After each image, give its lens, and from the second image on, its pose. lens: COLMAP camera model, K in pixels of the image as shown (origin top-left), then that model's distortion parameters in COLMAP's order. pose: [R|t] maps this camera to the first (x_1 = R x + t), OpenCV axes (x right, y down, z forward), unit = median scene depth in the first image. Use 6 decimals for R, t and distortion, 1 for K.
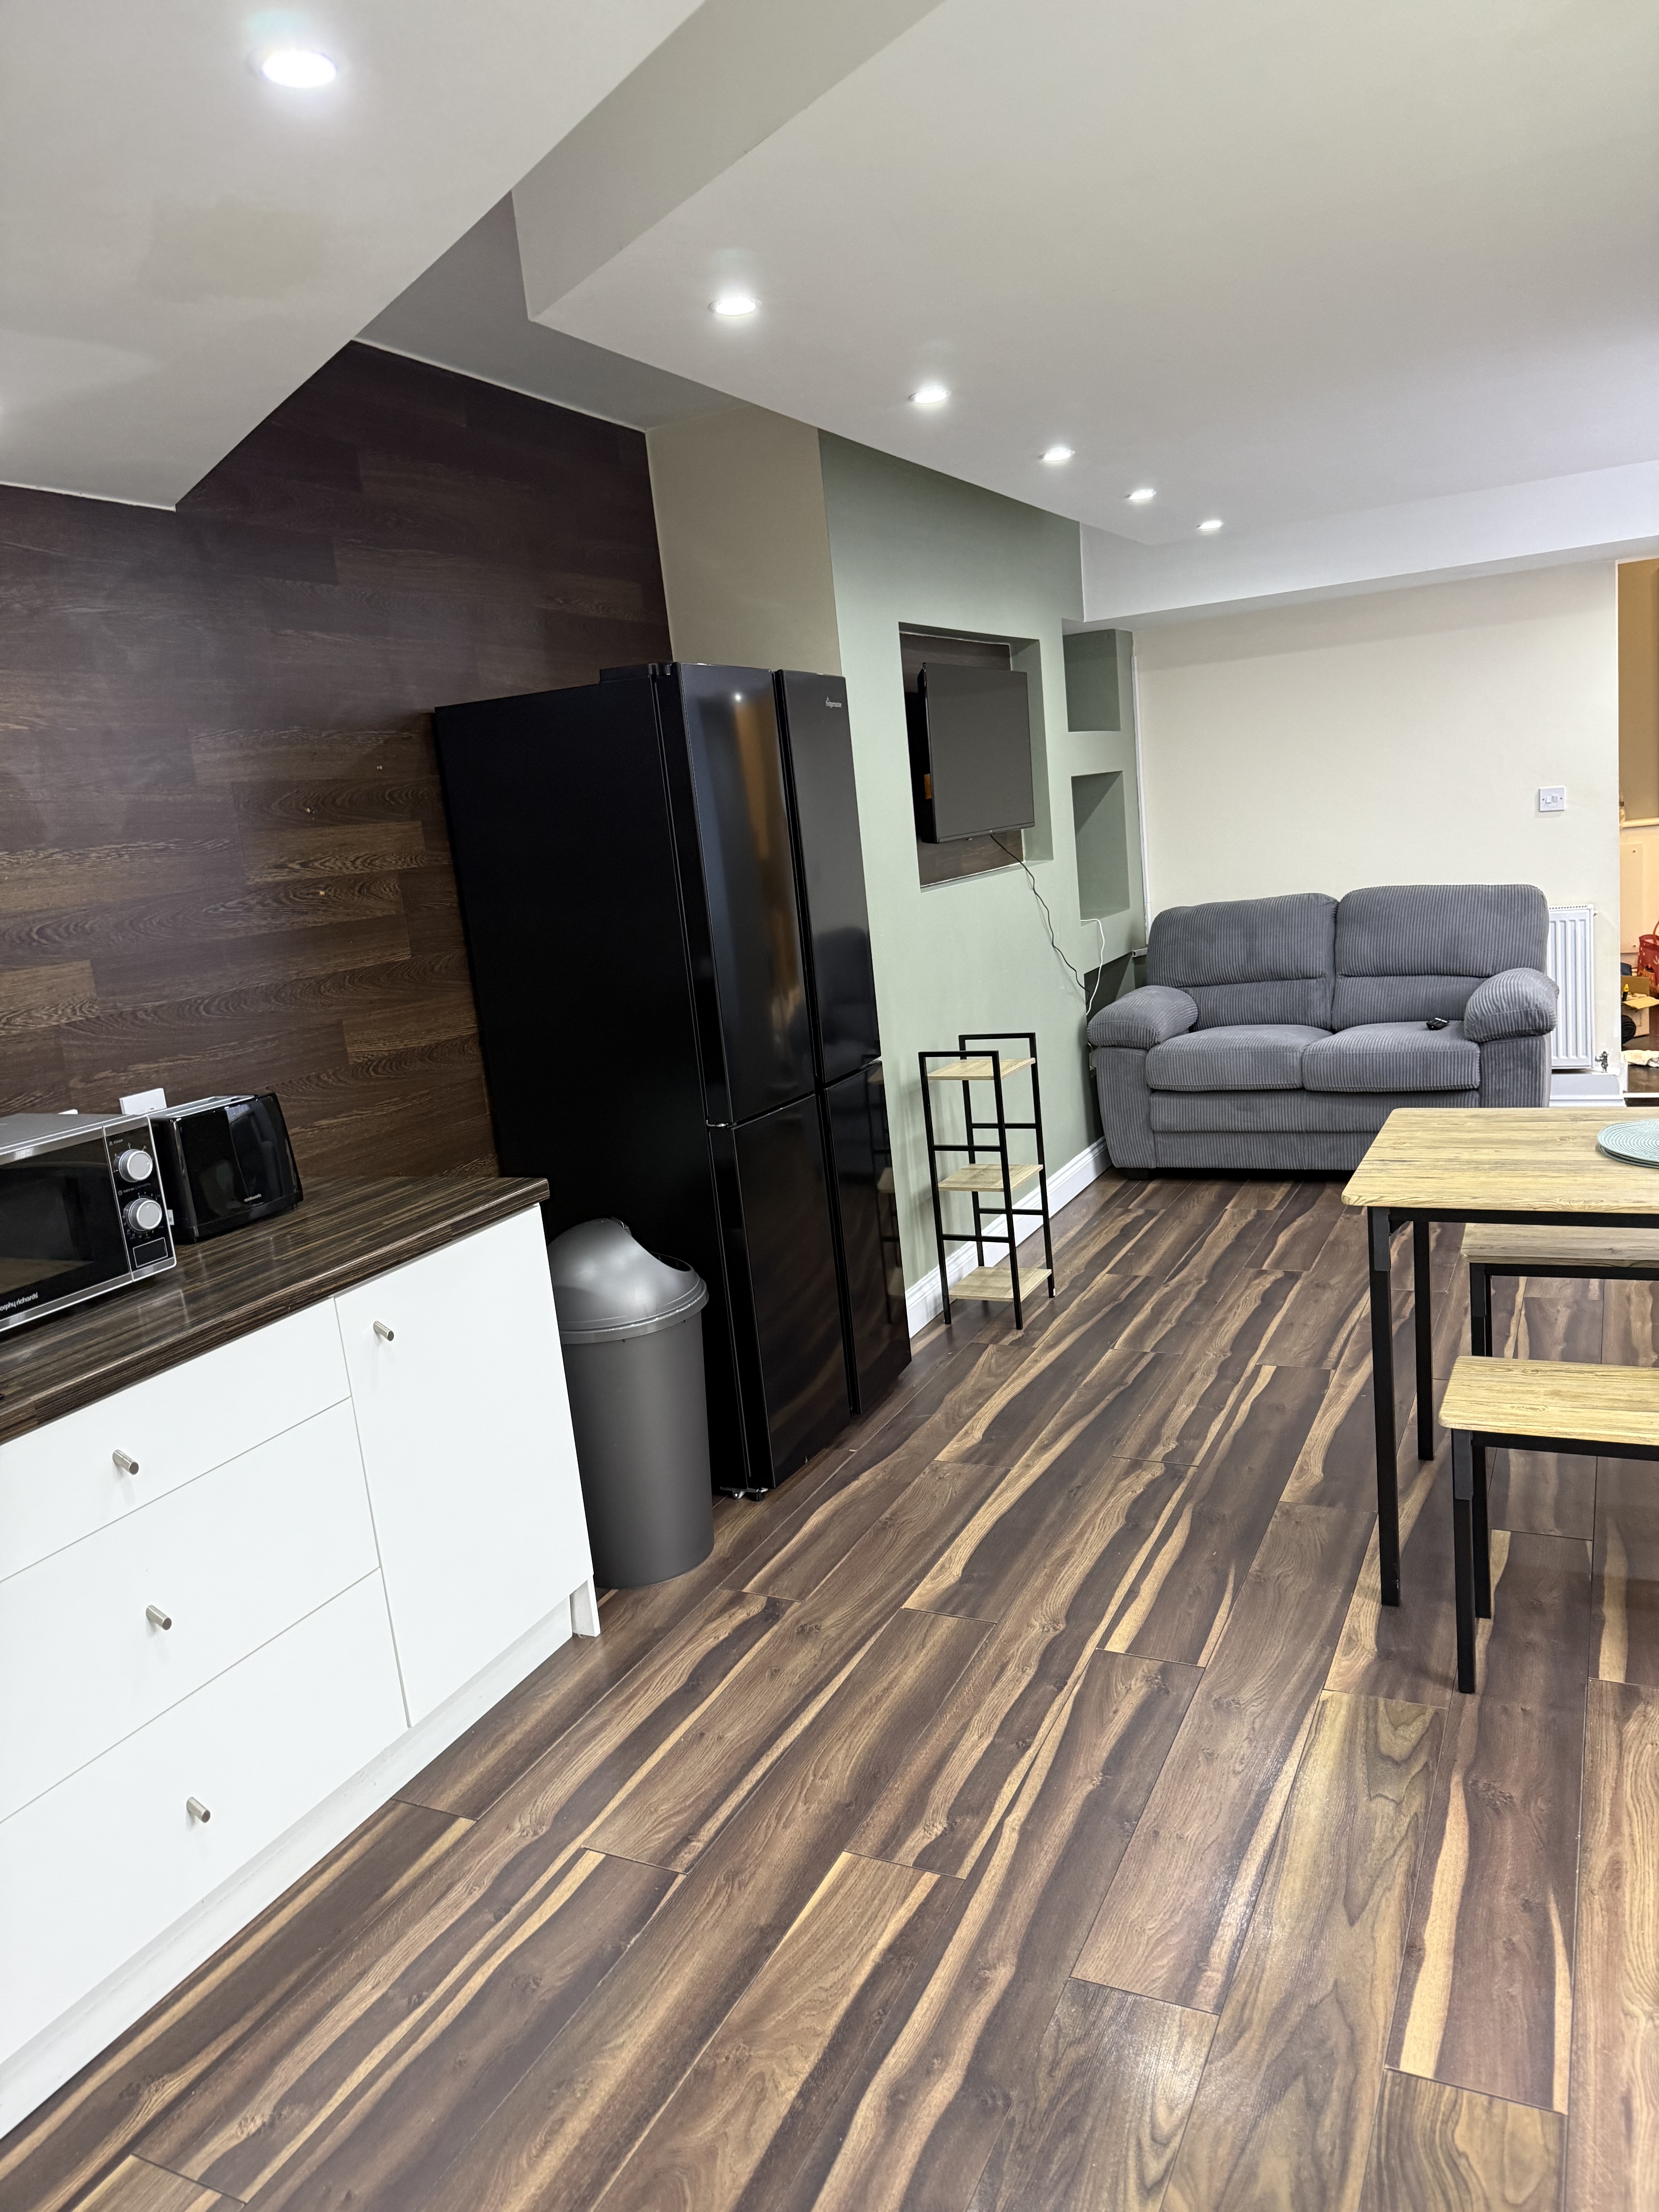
lens RADIAL K [[1562.4, 0, 825.9], [0, 1562.4, 1098.8], [0, 0, 1]] dist [0.009426, -0.006413]
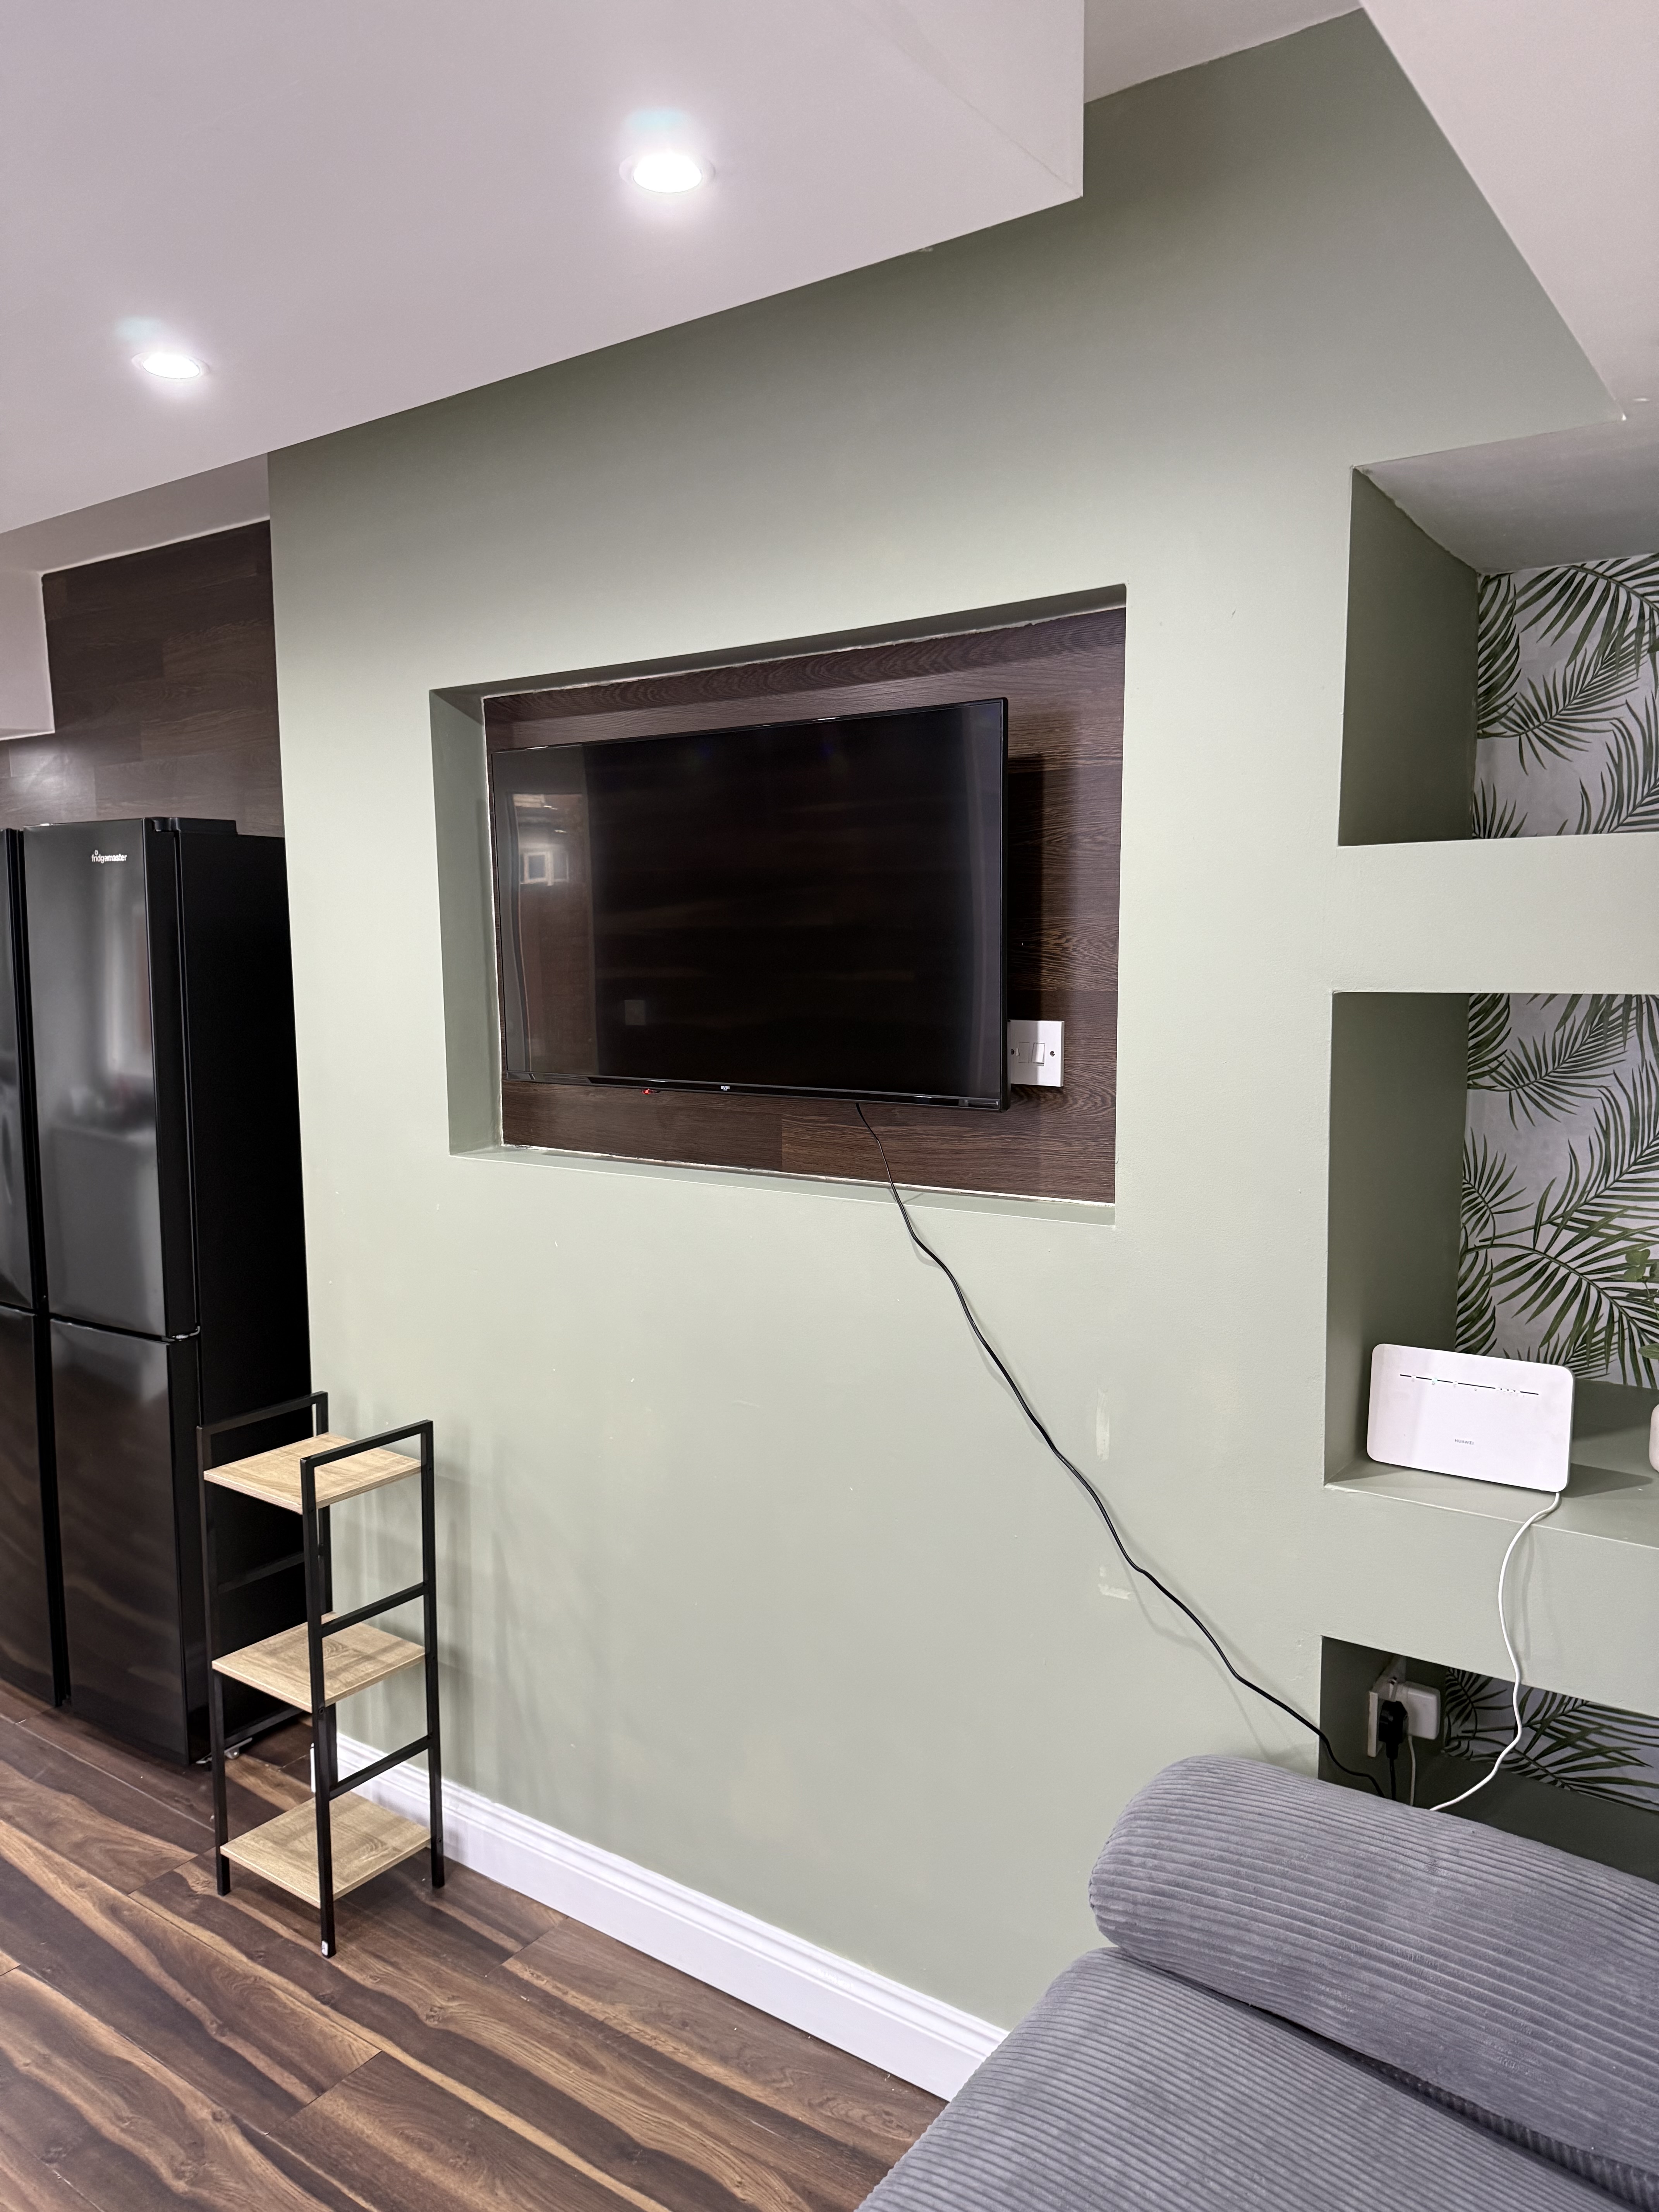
lens RADIAL K [[1562.4, 0, 822.0], [0, 1562.4, 1121.6], [0, 0, 1]] dist [0.009426, -0.006413]
pose [[-0.148219, 0.177086, -0.972971, 0.590249], [-0.196569, 0.958932, 0.204476, -0.283444], [0.969222, 0.221563, -0.107322, 1.180822]]
